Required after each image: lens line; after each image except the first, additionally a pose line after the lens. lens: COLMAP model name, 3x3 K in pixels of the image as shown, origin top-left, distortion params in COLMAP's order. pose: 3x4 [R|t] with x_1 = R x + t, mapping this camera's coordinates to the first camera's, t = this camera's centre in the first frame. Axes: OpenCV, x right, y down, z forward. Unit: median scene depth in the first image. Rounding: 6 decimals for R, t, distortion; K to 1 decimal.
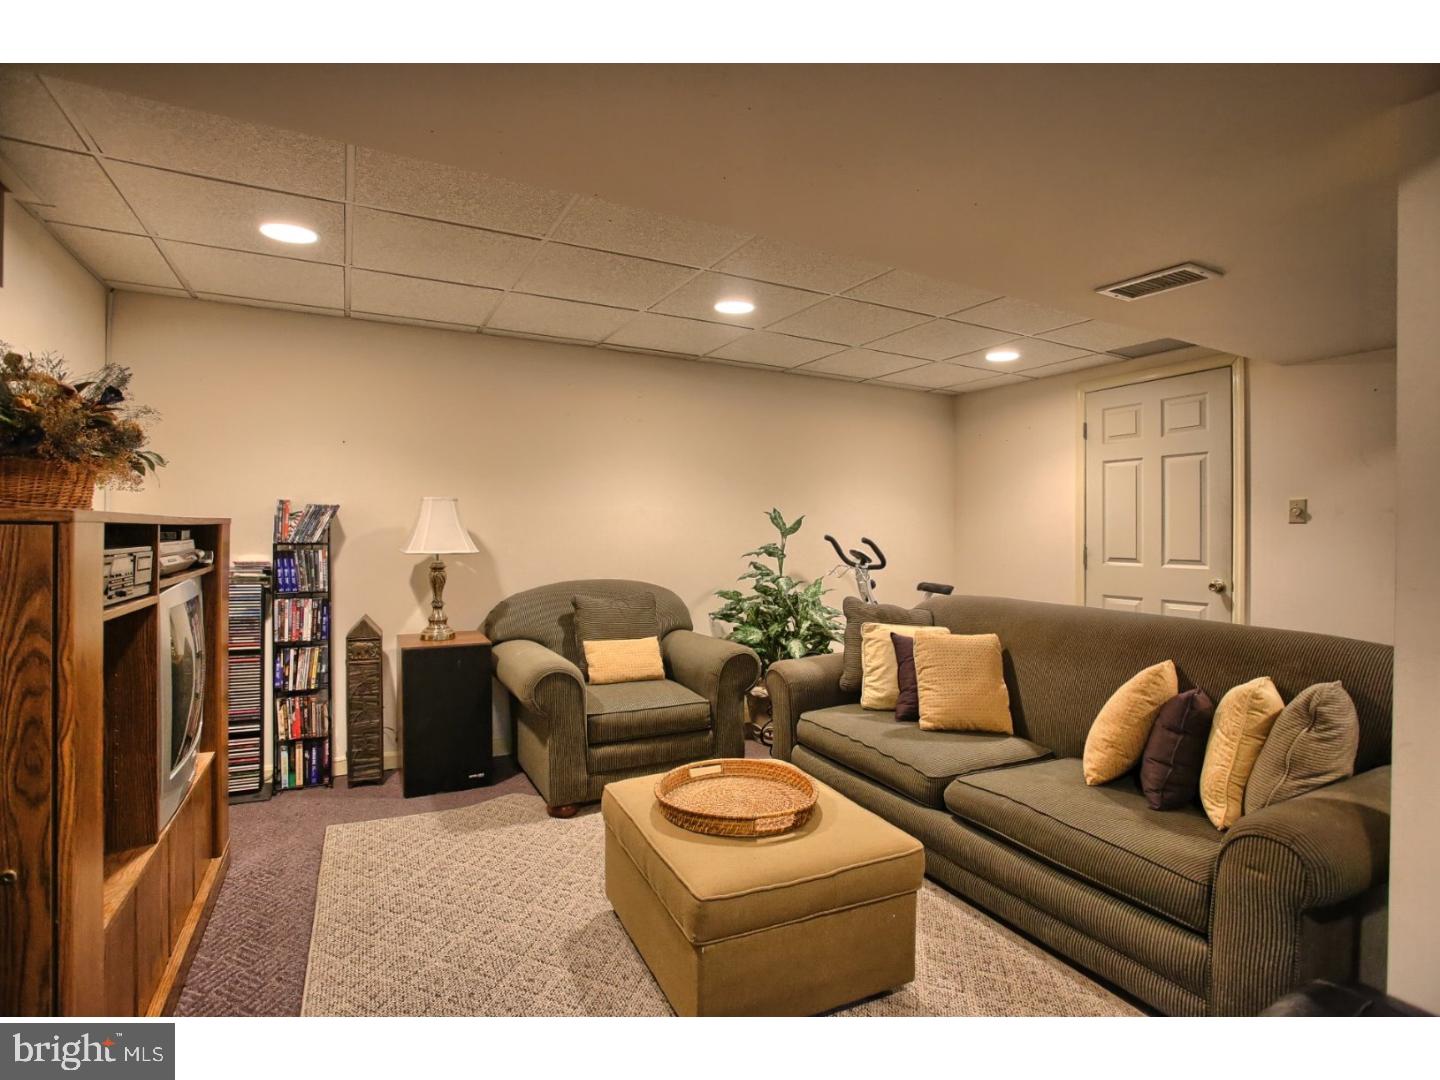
lens RADIAL K [[739.7, 0, 716.3], [0, 739.7, 531.7], [0, 0, 1]] dist [-0.084947, 0.041677]
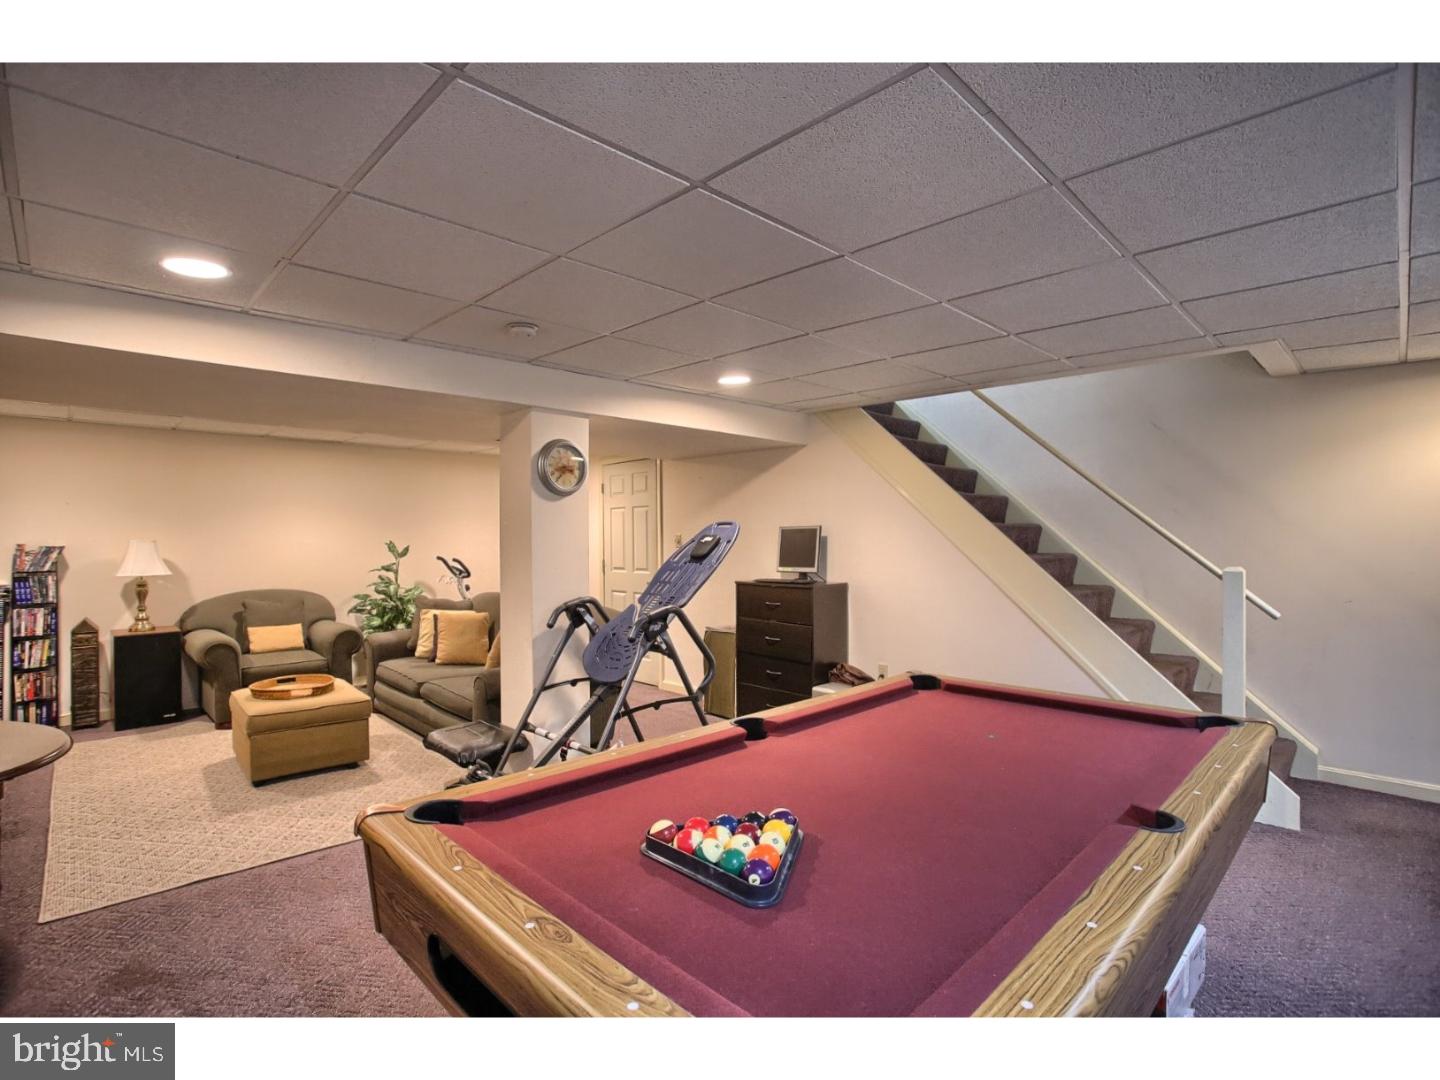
lens RADIAL K [[708.6, 0, 703.4], [0, 708.6, 533.0], [0, 0, 1]] dist [-0.081427, 0.034845]
pose [[0.954090, -0.010499, 0.299337, 0.342363], [0.013051, 0.999894, -0.006527, -0.037562], [-0.299236, 0.010134, 0.954125, -0.774311]]
